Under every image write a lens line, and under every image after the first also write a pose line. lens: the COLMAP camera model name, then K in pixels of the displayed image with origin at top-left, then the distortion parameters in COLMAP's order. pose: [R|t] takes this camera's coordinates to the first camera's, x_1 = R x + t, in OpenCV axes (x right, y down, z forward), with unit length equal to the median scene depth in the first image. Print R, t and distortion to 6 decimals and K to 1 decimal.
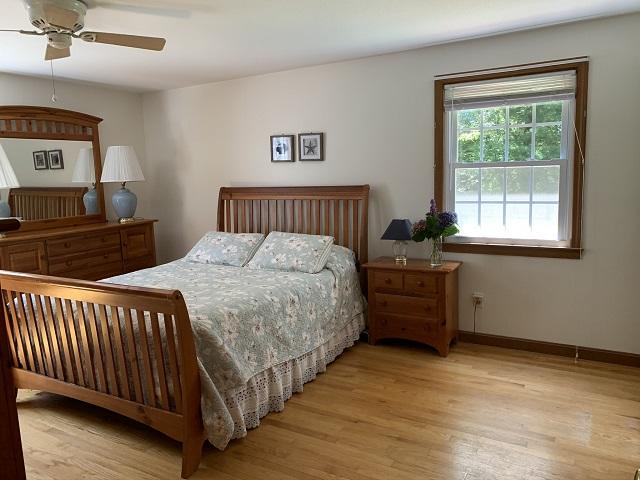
lens RADIAL K [[488.5, 0, 317.2], [0, 488.5, 245.0], [0, 0, 1]] dist [0.058082, -0.064015]
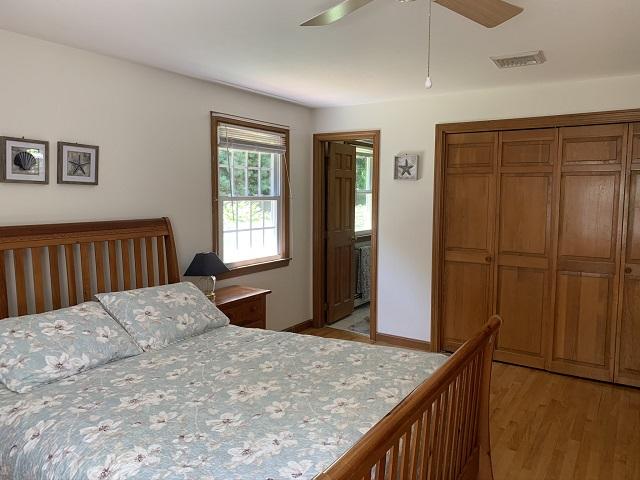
lens RADIAL K [[488.5, 0, 317.2], [0, 488.5, 245.0], [0, 0, 1]] dist [0.058082, -0.064015]
pose [[0.052012, -0.081134, 0.995345, -0.695323], [0.128861, 0.988907, 0.073875, -0.100074], [-0.990298, 0.124419, 0.061890, 0.660386]]
